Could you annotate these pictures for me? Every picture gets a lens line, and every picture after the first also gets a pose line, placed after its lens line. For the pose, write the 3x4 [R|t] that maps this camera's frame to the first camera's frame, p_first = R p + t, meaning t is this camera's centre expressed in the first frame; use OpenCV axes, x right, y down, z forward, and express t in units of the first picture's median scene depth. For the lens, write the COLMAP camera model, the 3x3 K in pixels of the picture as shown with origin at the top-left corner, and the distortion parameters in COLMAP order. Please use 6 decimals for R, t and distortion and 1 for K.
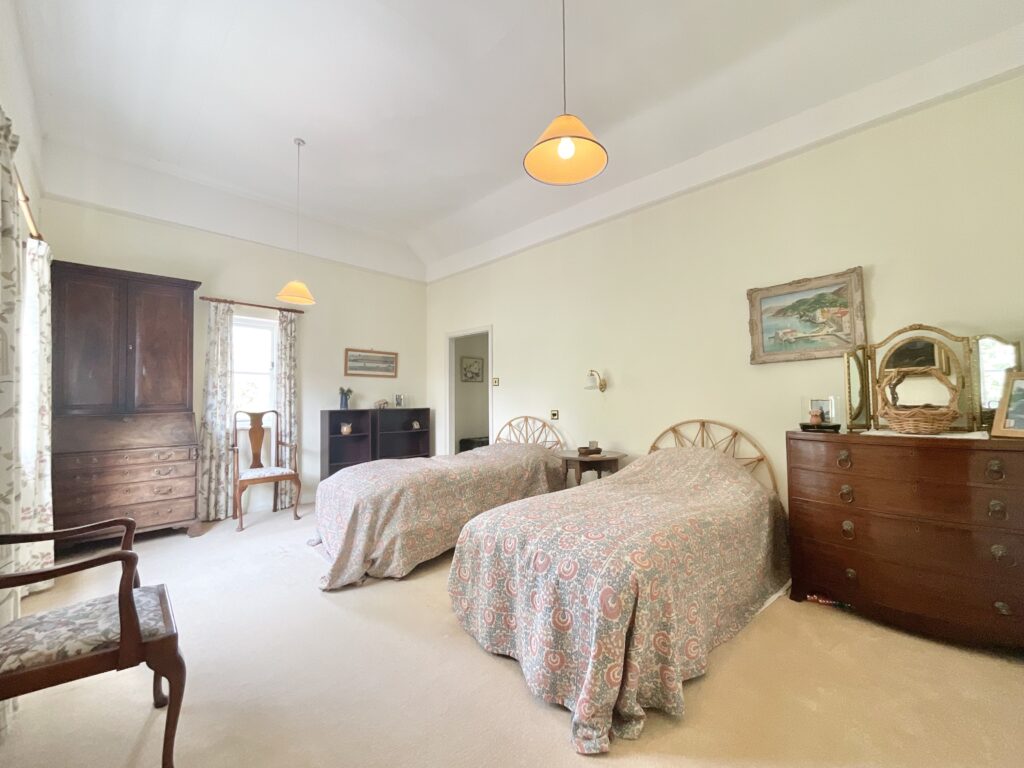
lens RADIAL K [[418.2, 0, 515.5], [0, 418.2, 383.4], [0, 0, 1]] dist [-0.003992, -0.000282]
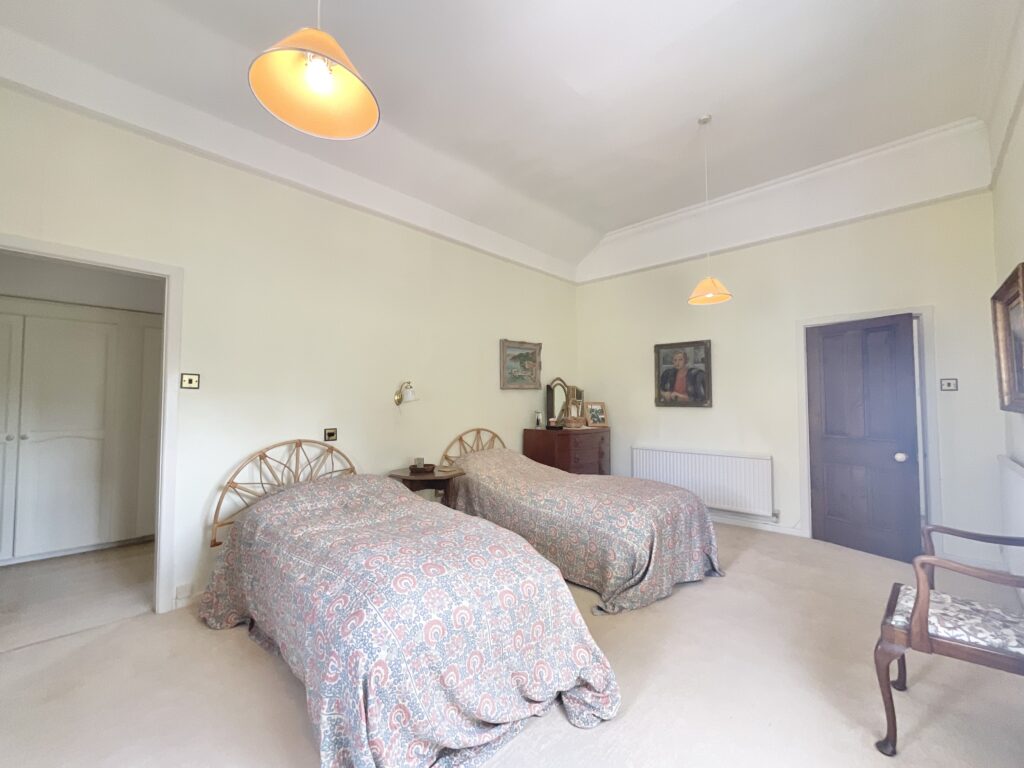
lens RADIAL K [[418.2, 0, 515.6], [0, 418.2, 387.0], [0, 0, 1]] dist [-0.003992, -0.000282]
pose [[-0.004768, 0.048640, 0.998805, -0.950975], [-0.045772, 0.997759, -0.048808, 0.017817], [-0.998941, -0.045950, -0.002531, 0.977676]]
